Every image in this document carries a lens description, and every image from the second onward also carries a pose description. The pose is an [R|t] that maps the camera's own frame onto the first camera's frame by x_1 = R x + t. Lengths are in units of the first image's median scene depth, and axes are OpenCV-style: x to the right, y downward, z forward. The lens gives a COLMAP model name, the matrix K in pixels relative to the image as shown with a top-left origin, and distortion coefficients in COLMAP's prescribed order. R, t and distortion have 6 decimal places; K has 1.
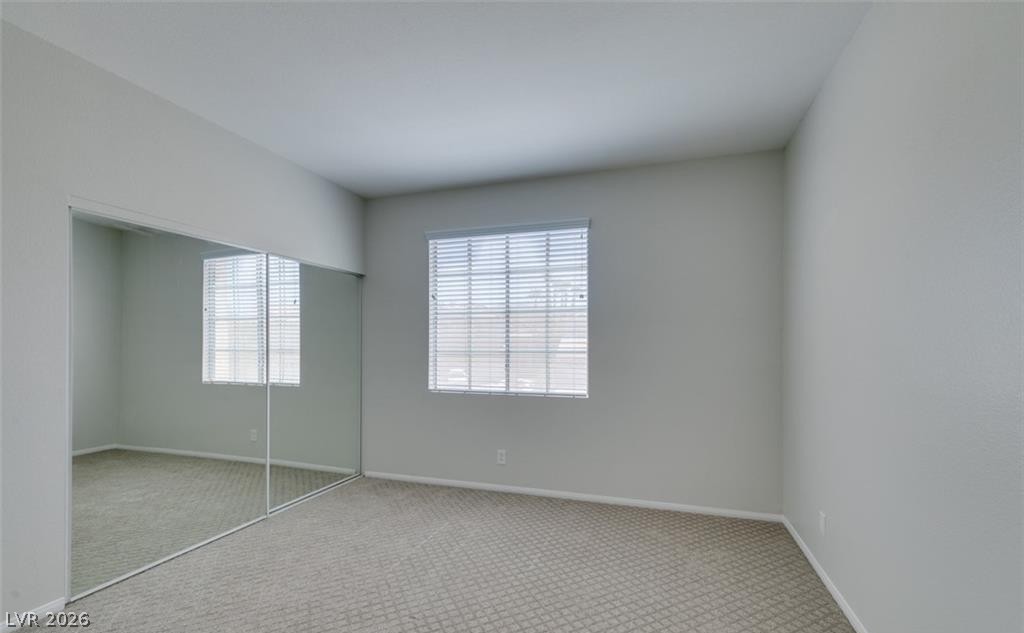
lens RADIAL K [[475.3, 0, 491.6], [0, 475.3, 342.3], [0, 0, 1]] dist [-0.000479, -0.000139]
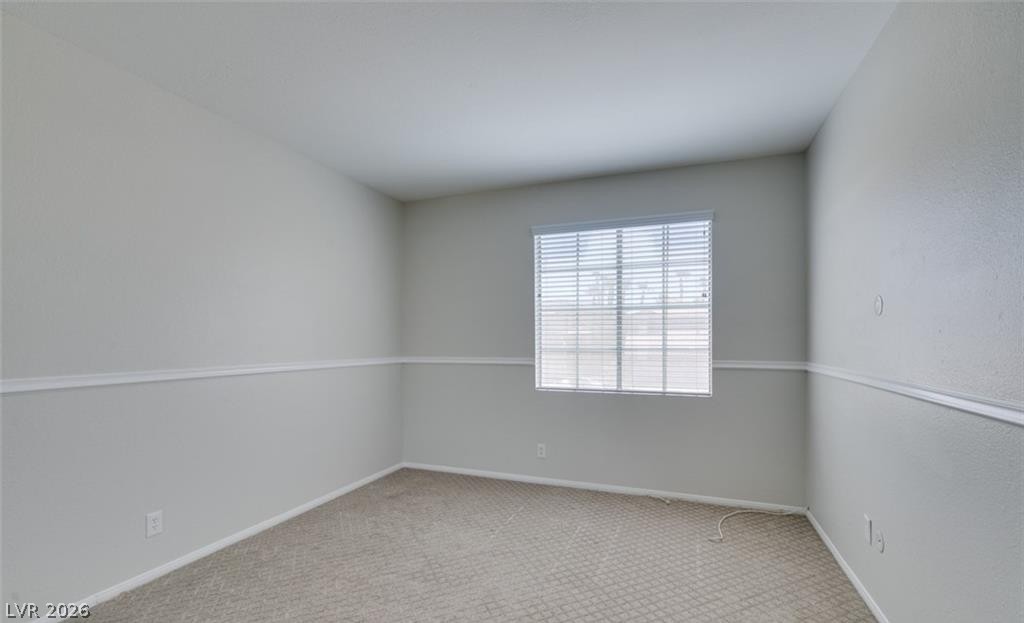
lens RADIAL K [[456.5, 0, 510.1], [0, 456.5, 343.2], [0, 0, 1]] dist [0.003814, -0.000316]
pose [[0.999802, 0.000804, -0.019859, -0.165660], [-0.000650, 0.999970, 0.007738, 0.000260], [0.019865, -0.007724, 0.999773, 0.059087]]
